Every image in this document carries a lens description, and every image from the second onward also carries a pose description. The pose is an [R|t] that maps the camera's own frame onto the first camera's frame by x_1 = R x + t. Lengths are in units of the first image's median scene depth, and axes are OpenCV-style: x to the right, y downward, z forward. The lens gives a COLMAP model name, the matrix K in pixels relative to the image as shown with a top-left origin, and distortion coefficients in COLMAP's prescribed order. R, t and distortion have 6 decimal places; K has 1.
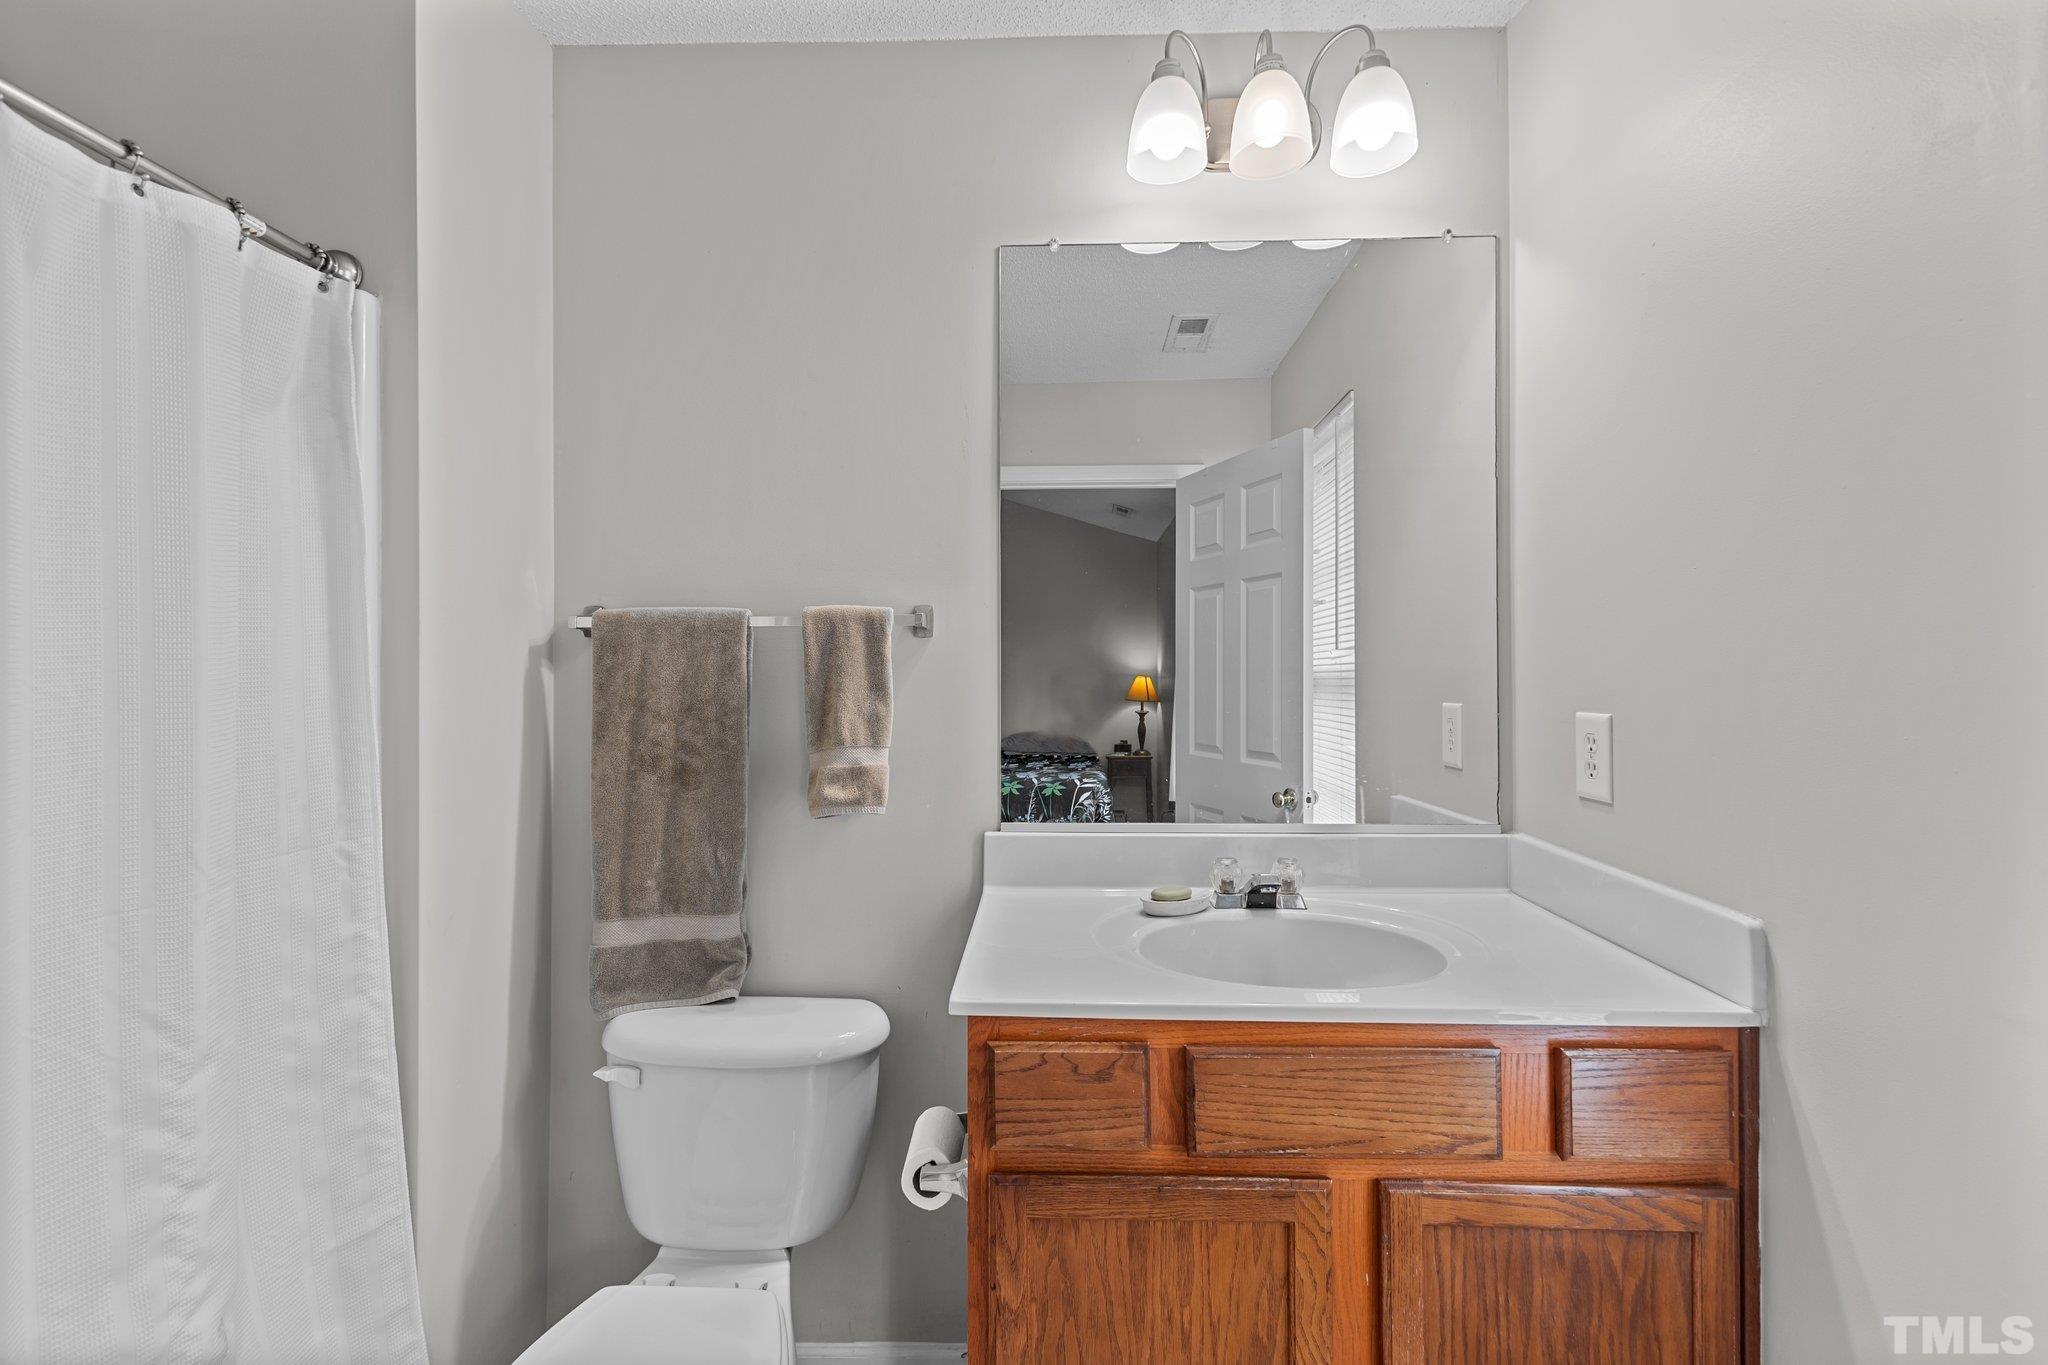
lens RADIAL K [[886.4, 0, 1013.2], [0, 886.4, 662.4], [0, 0, 1]] dist [0.015032, -0.004381]
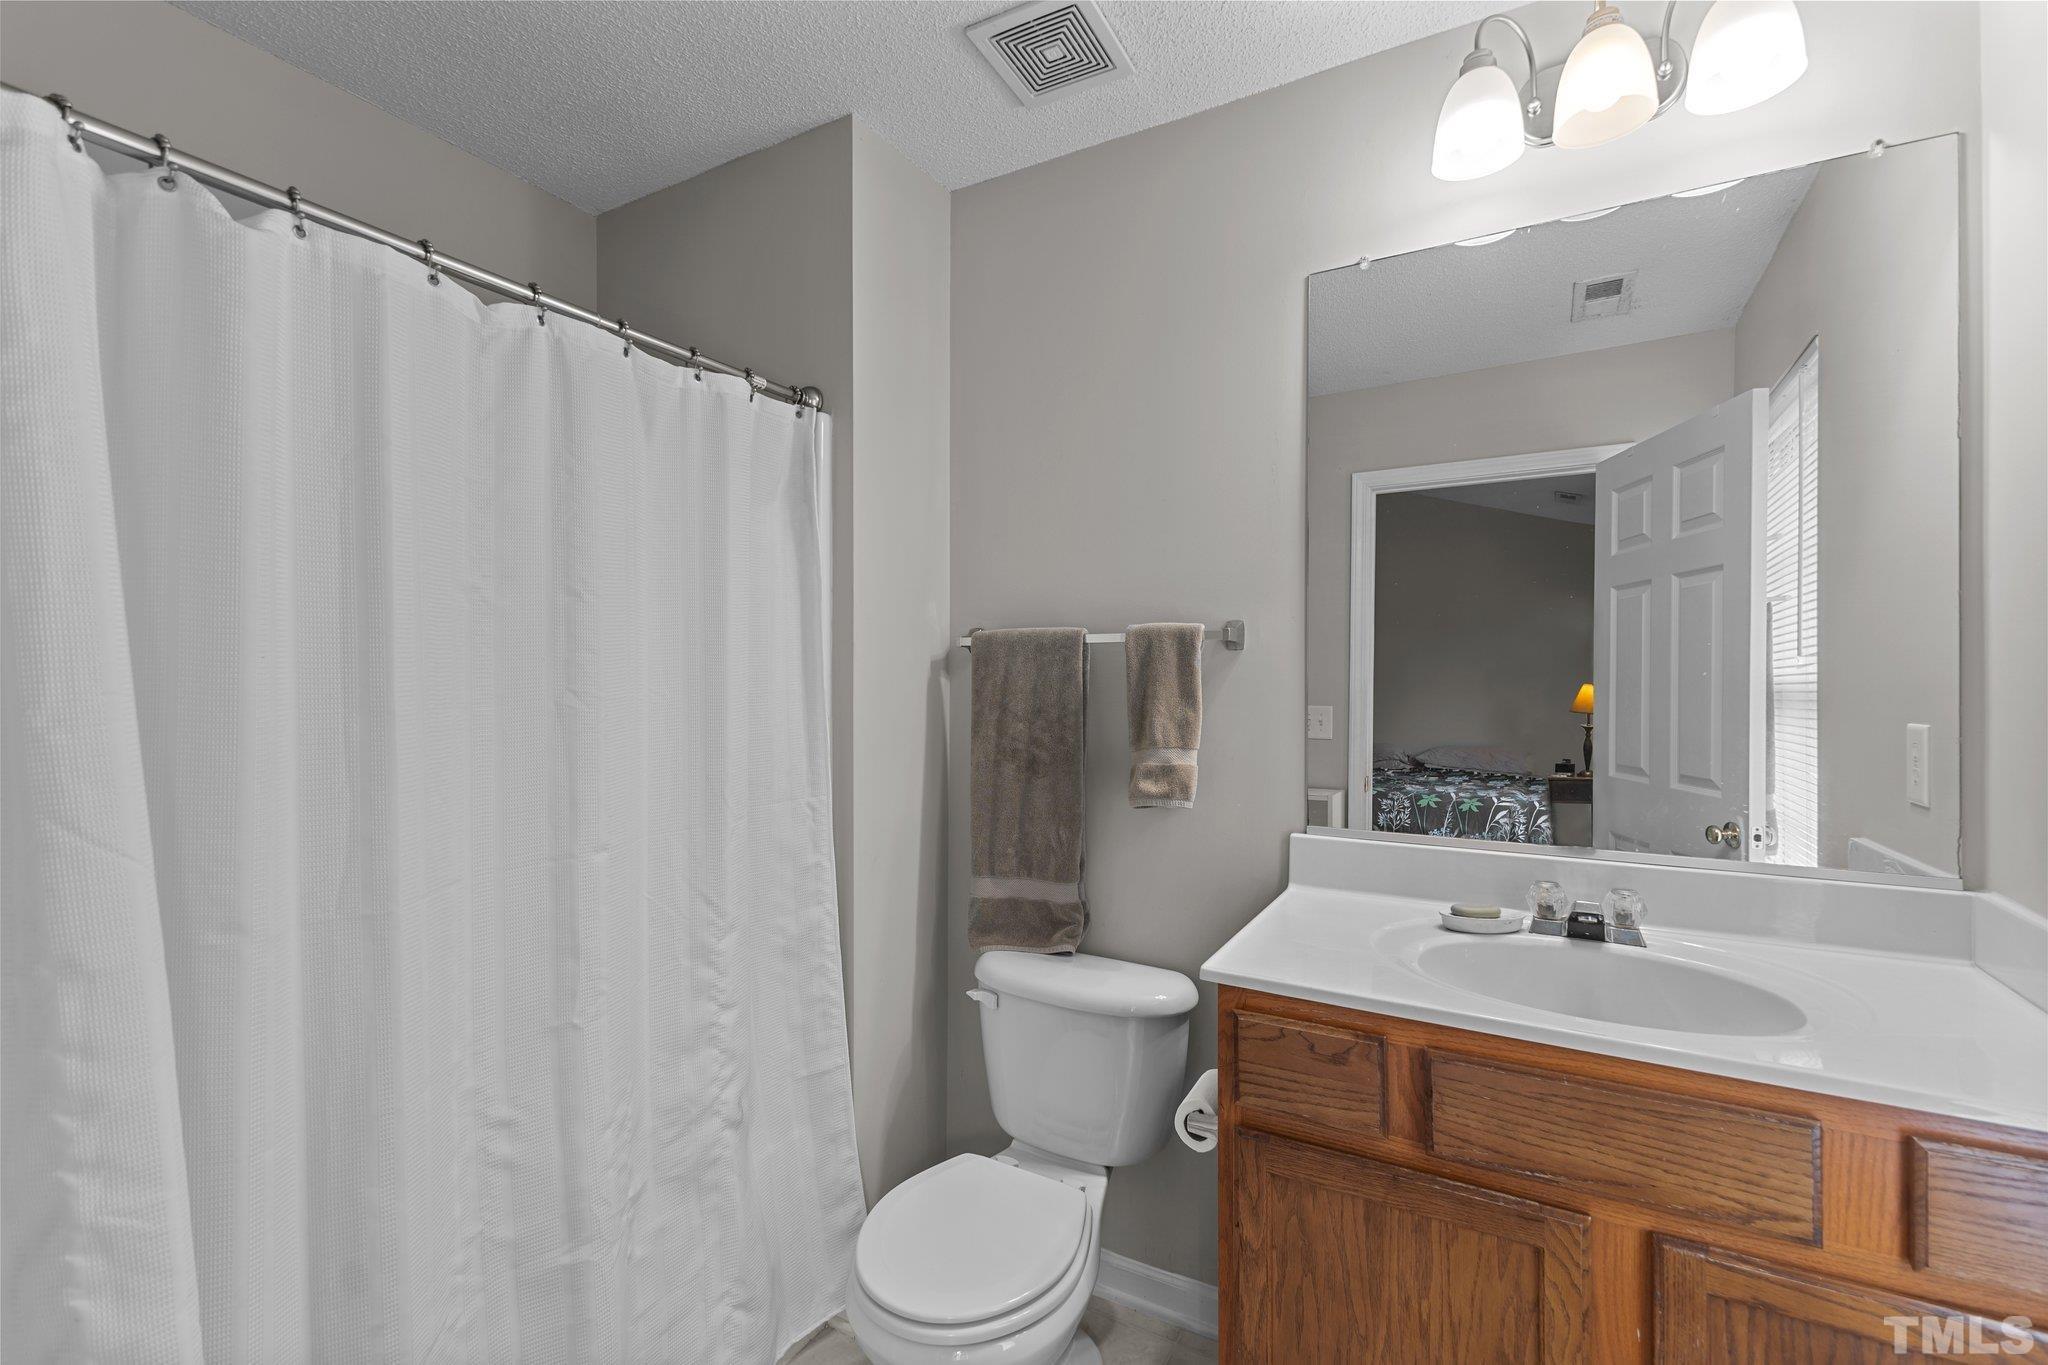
lens RADIAL K [[886.4, 0, 1028.2], [0, 886.4, 674.4], [0, 0, 1]] dist [0.015032, -0.004381]
pose [[0.886073, 0.001022, -0.463544, 0.199083], [0.001541, 0.999986, 0.005151, -0.005053], [0.463543, -0.005278, 0.886059, -0.093559]]
